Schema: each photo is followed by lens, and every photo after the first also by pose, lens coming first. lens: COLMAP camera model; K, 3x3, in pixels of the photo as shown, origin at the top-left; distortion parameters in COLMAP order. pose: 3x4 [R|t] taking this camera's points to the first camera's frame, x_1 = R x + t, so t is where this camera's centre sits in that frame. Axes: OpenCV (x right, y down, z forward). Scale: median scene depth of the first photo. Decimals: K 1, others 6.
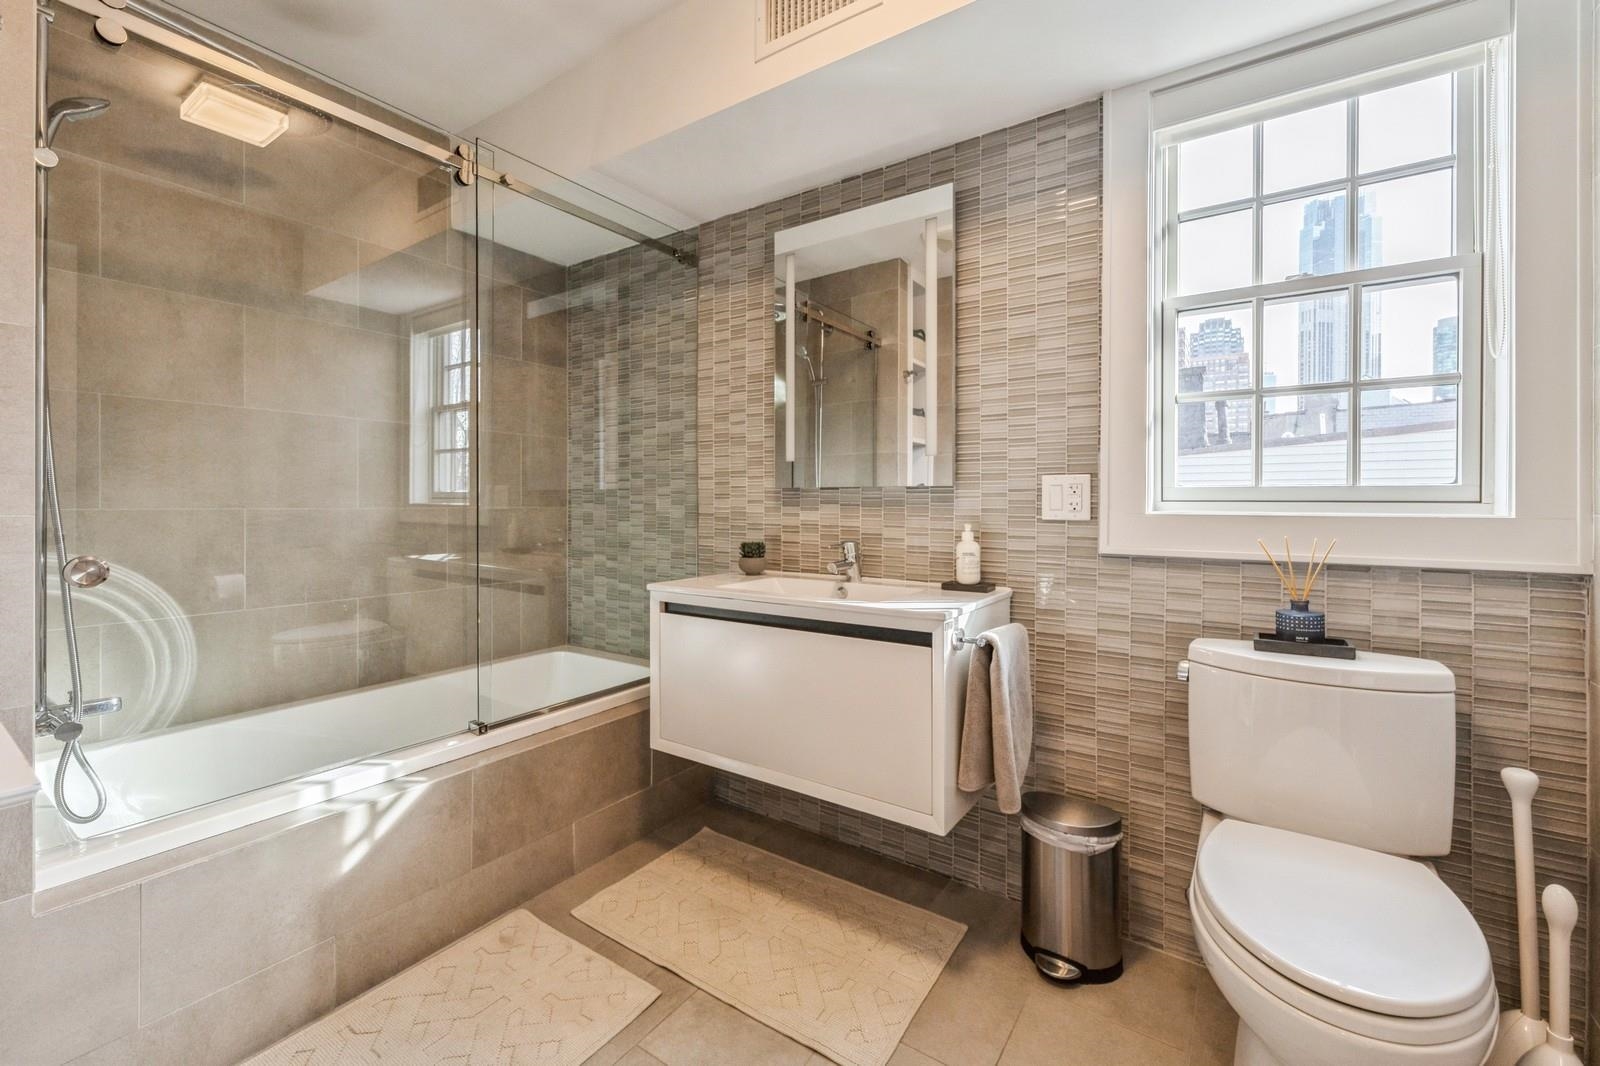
lens RADIAL K [[663.3, 0, 788.5], [0, 663.3, 502.5], [0, 0, 1]] dist [0.002503, 0.000044]
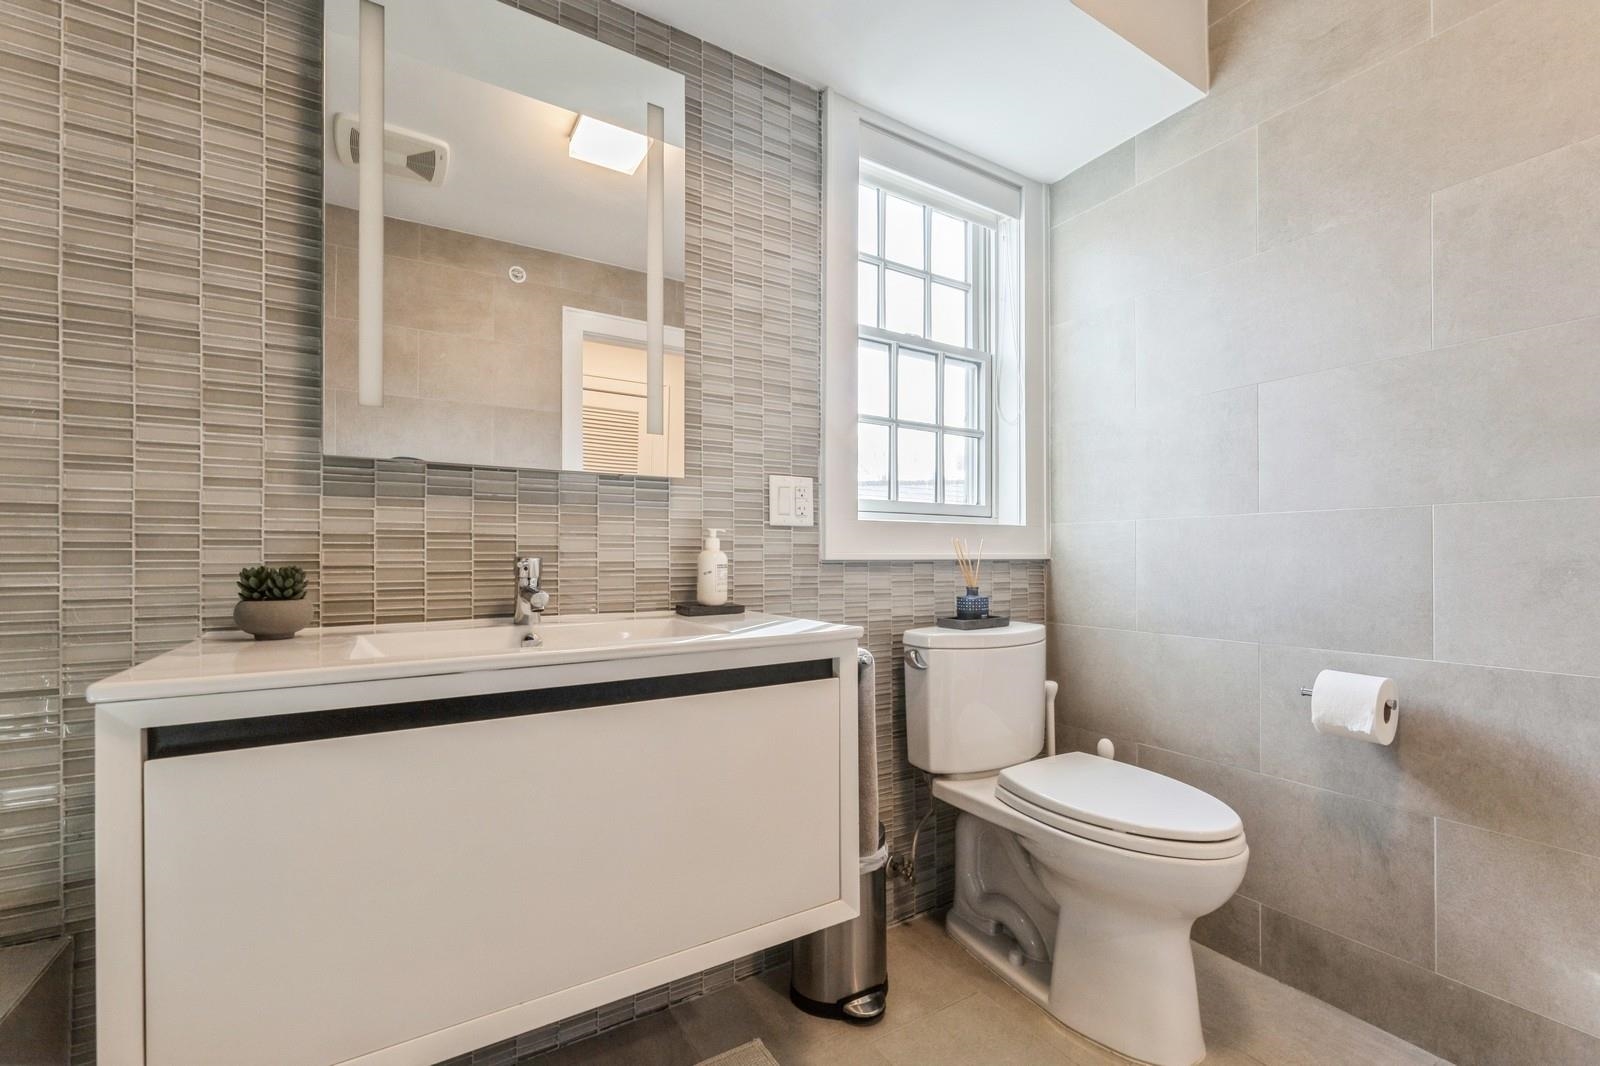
lens RADIAL K [[663.3, 0, 807.9], [0, 663.3, 550.3], [0, 0, 1]] dist [0.002503, 0.000044]
pose [[0.406517, 0.004335, 0.913633, -0.391517], [0.001497, 0.999984, -0.005411, 0.062473], [-0.913642, 0.003567, 0.406504, 0.580682]]
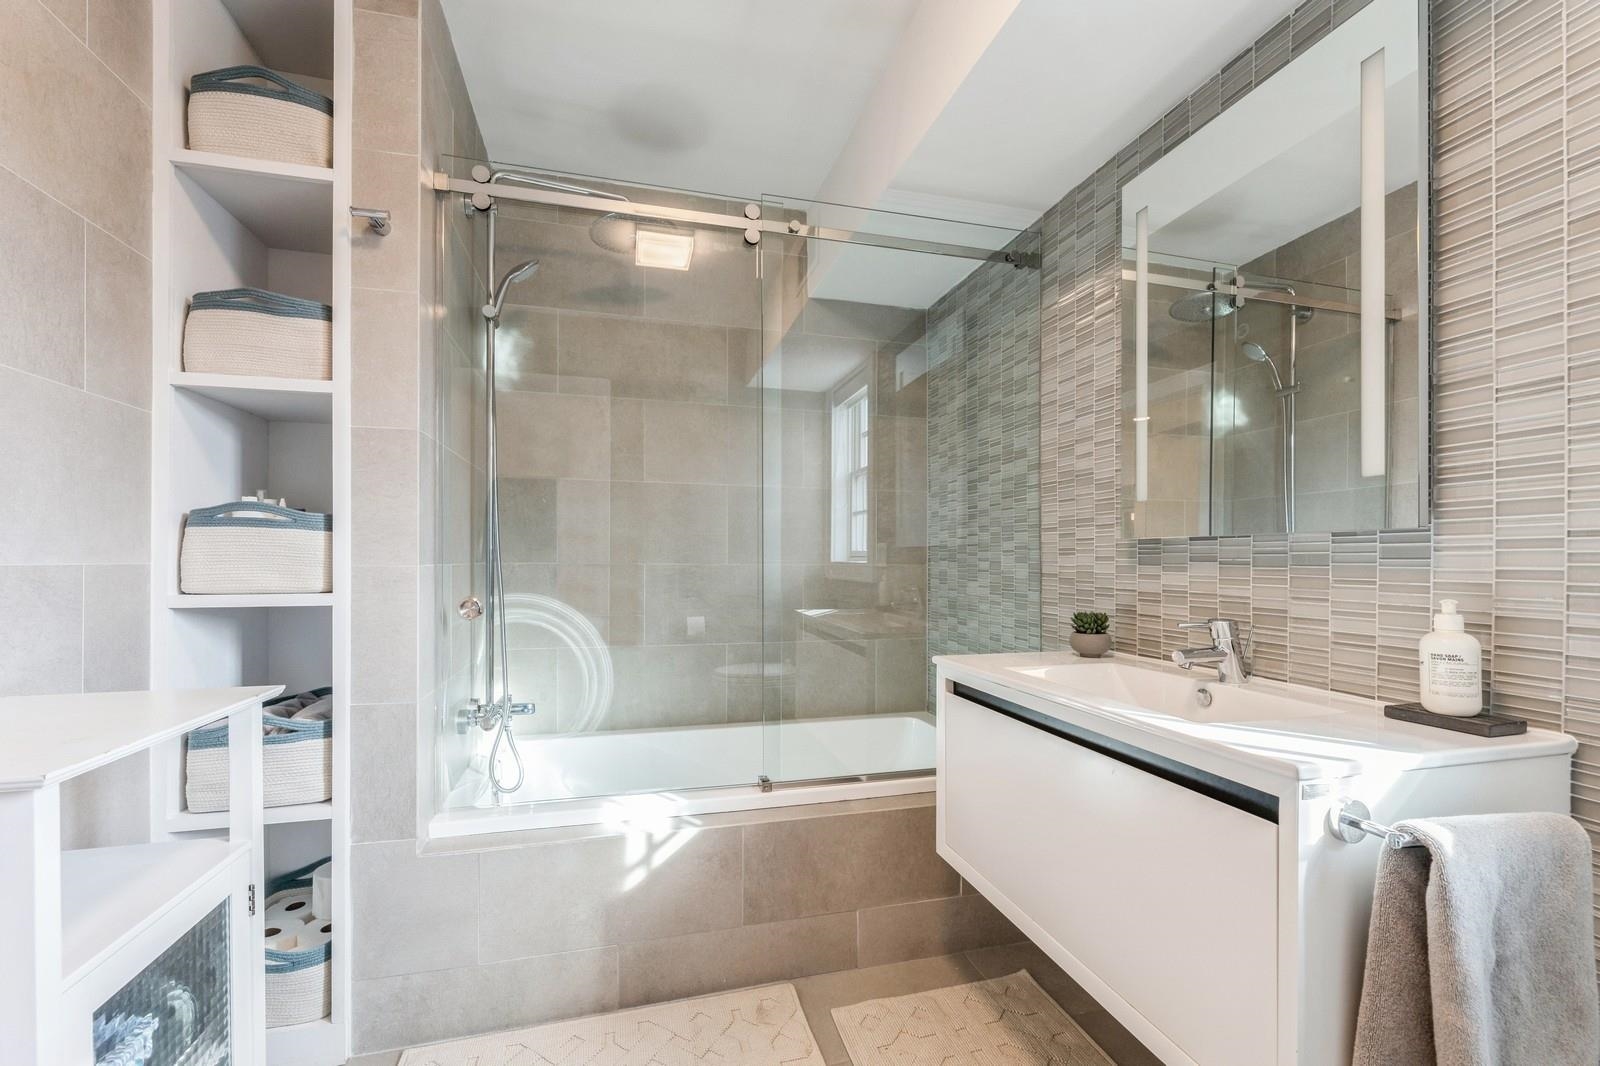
lens RADIAL K [[663.3, 0, 801.6], [0, 663.3, 559.5], [0, 0, 1]] dist [0.002503, 0.000044]
pose [[0.767287, 0.000713, -0.641304, 0.213791], [-0.003852, 0.999986, -0.003498, 0.004745], [0.641293, 0.005154, 0.767279, 0.266884]]
